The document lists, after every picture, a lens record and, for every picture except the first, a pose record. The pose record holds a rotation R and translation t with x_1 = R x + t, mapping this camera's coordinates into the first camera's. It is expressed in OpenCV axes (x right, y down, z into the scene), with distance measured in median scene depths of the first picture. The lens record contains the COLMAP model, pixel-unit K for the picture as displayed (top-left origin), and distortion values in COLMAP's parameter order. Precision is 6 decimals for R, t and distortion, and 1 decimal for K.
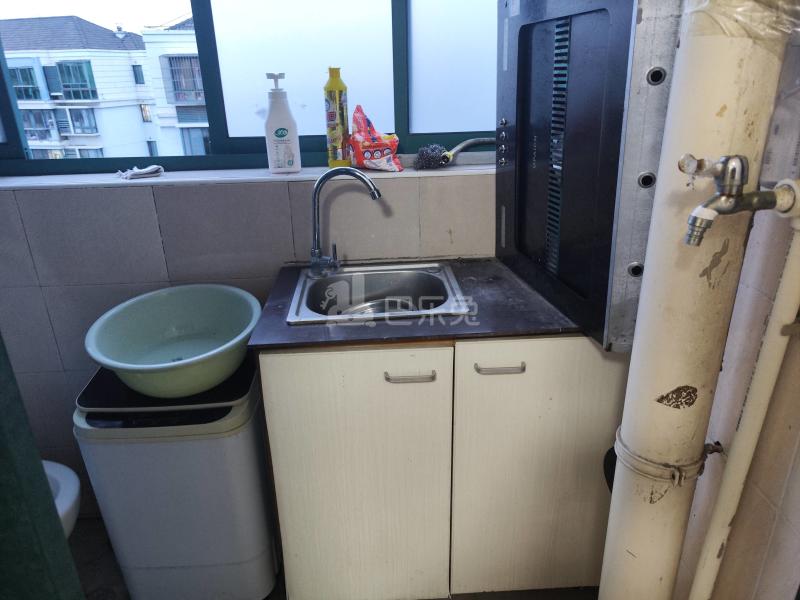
lens RADIAL K [[560.6, 0, 417.6], [0, 560.6, 294.5], [0, 0, 1]] dist [0.034931, -0.005751]
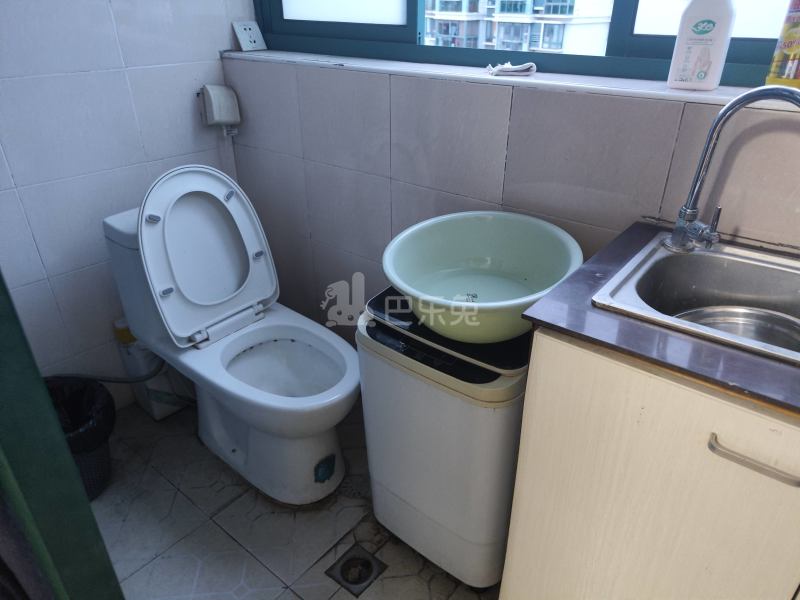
lens RADIAL K [[560.6, 0, 417.6], [0, 560.6, 294.5], [0, 0, 1]] dist [0.034931, -0.005751]
pose [[0.737316, 0.334298, -0.587035, 0.011876], [-0.263871, 0.942461, 0.205280, -0.034775], [0.621882, 0.003545, 0.783103, 0.250649]]
